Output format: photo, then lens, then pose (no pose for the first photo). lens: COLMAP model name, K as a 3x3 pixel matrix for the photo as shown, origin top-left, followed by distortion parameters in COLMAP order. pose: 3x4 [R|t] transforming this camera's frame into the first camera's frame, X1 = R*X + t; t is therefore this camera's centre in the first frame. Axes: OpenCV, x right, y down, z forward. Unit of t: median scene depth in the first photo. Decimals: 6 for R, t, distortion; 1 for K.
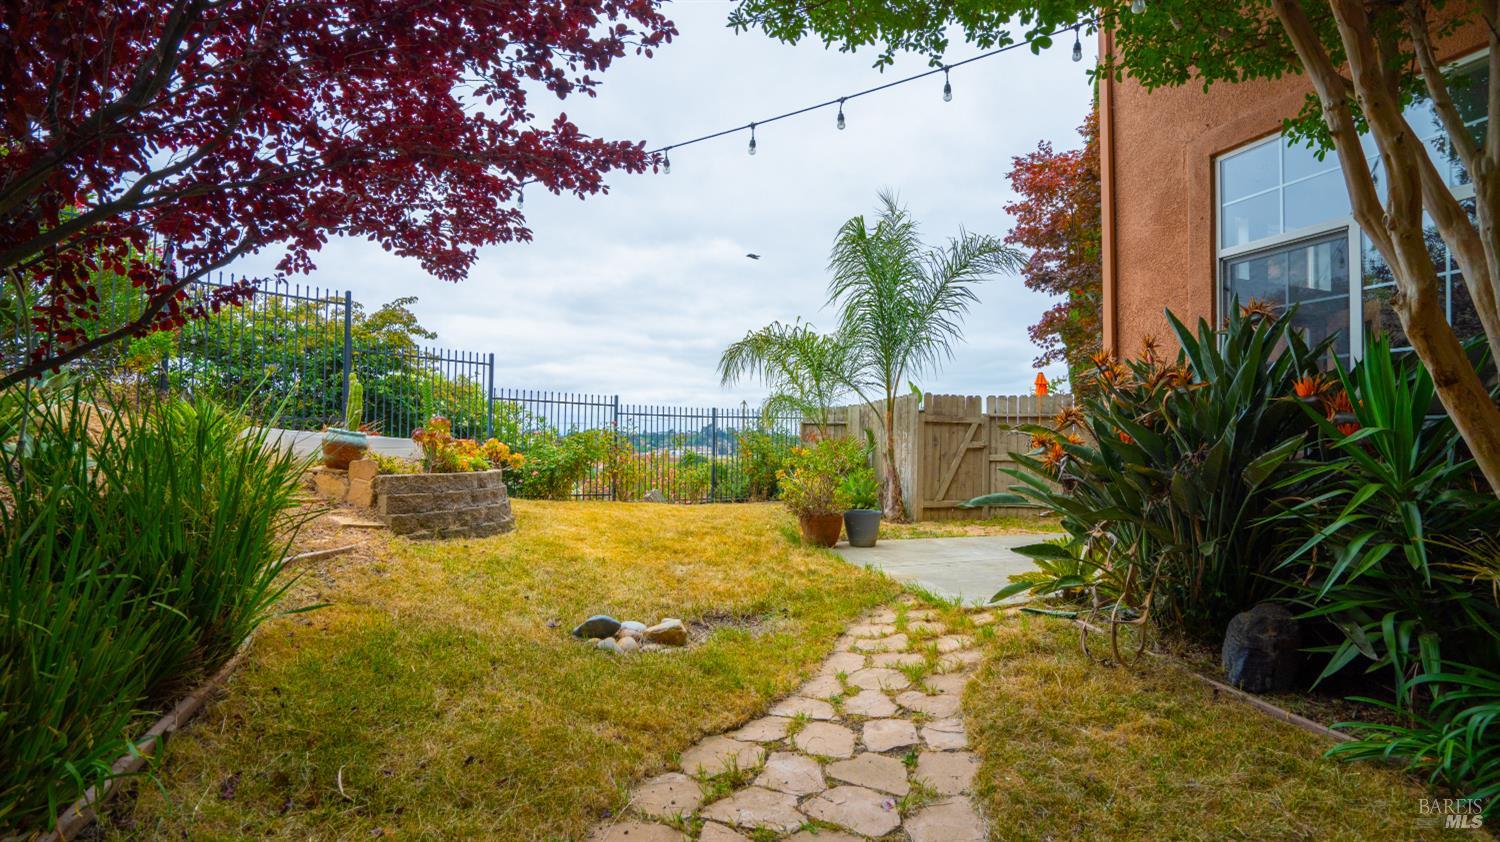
lens RADIAL K [[699.7, 0, 747.6], [0, 699.7, 425.4], [0, 0, 1]] dist [-0.022744, 0.003115]
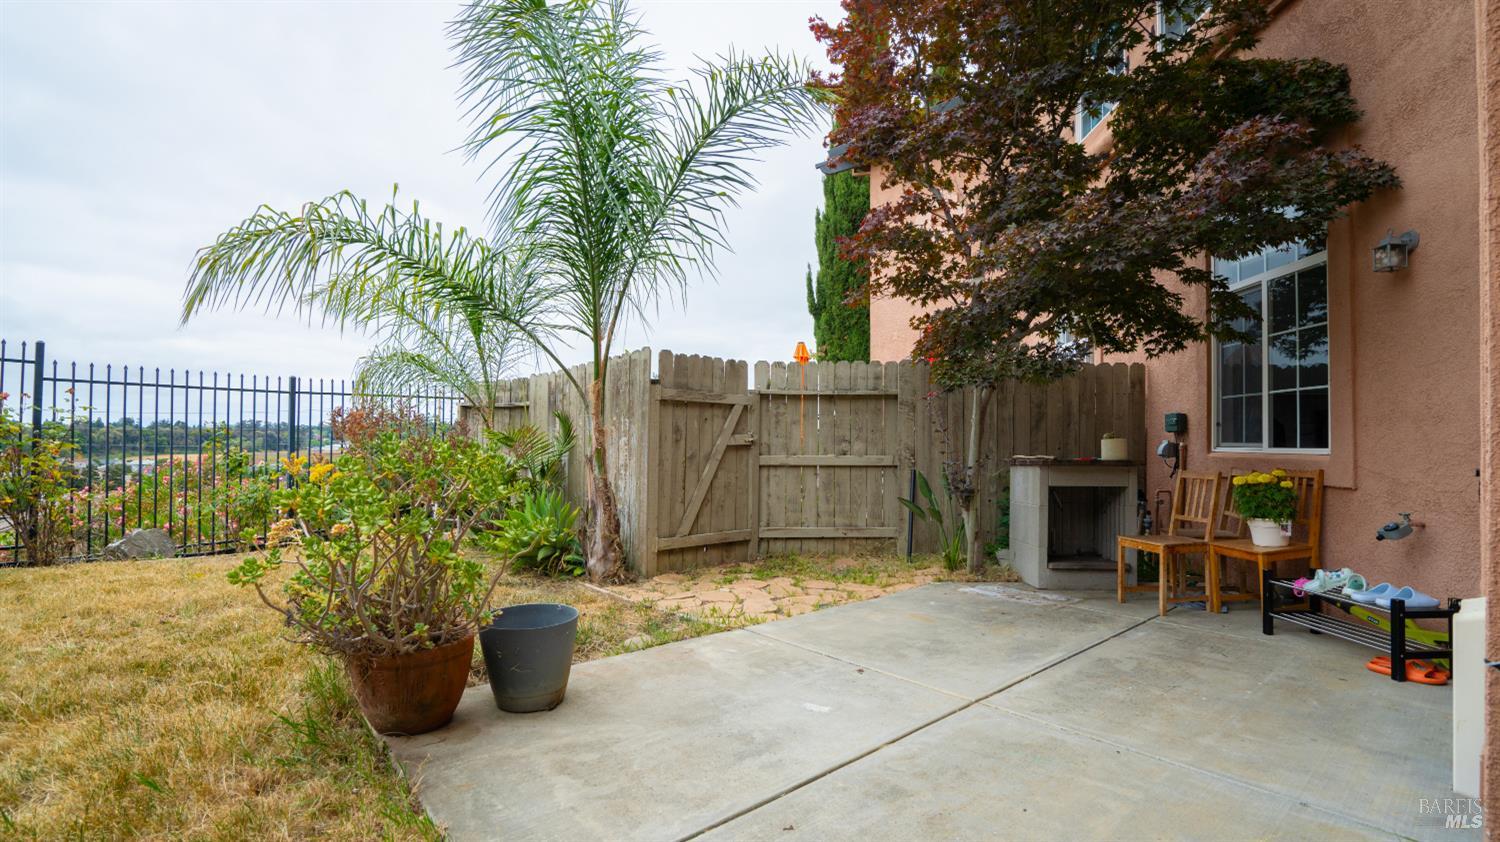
lens RADIAL K [[699.7, 0, 748.0], [0, 699.7, 431.0], [0, 0, 1]] dist [-0.022744, 0.003115]
pose [[0.916408, -0.002486, 0.400238, 0.091028], [-0.005320, 0.999817, 0.018392, 0.009213], [-0.400210, -0.018984, 0.916227, 0.449837]]
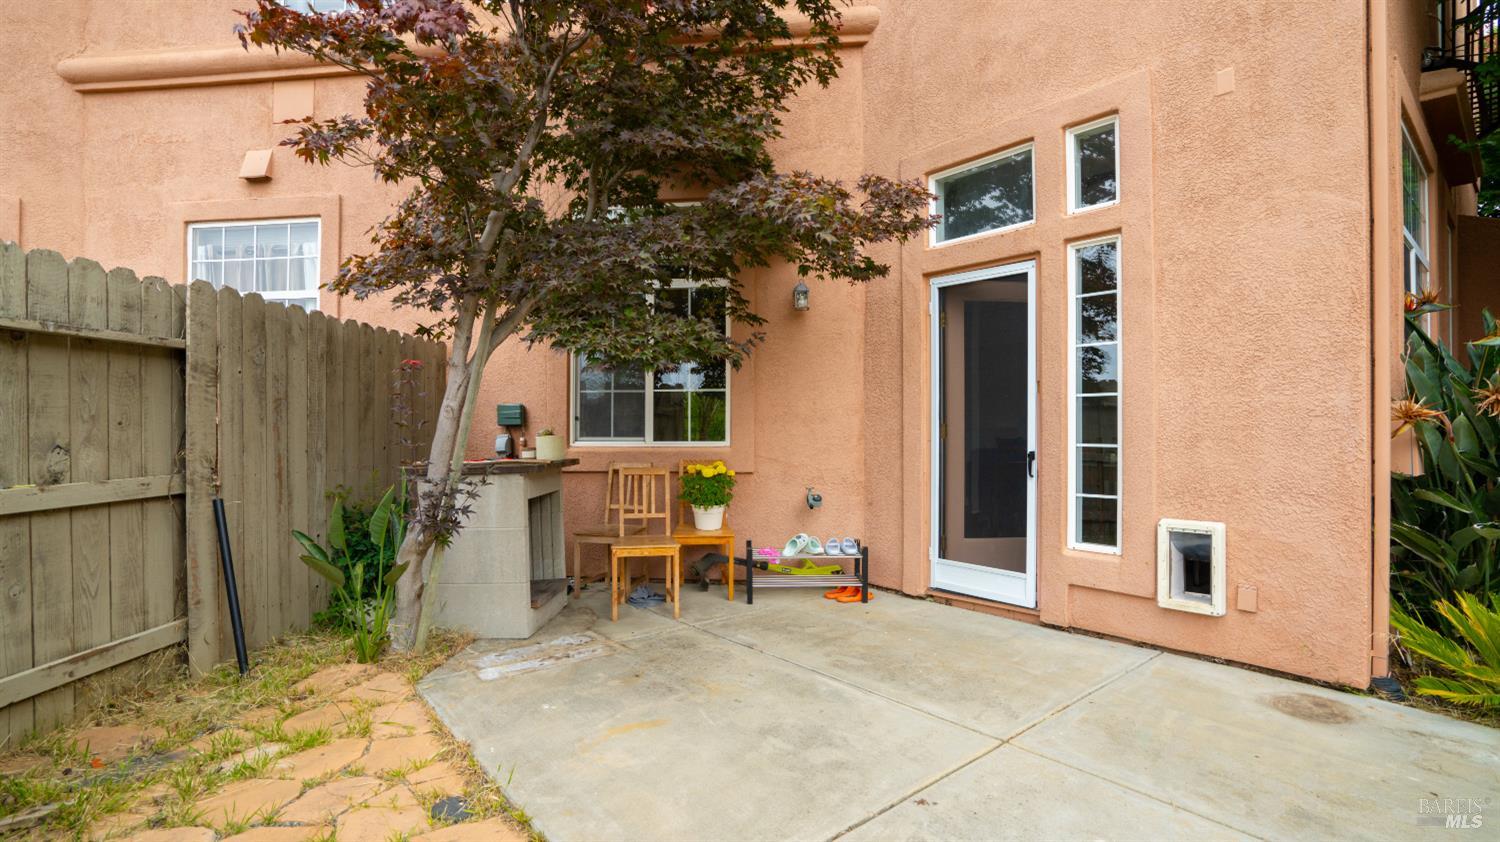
lens RADIAL K [[699.7, 0, 769.0], [0, 699.7, 426.4], [0, 0, 1]] dist [-0.022744, 0.003115]
pose [[-0.384999, -0.012089, 0.922838, 0.090663], [-0.030506, 0.999535, 0.000367, 0.014155], [-0.922413, -0.028010, -0.385189, 0.927560]]
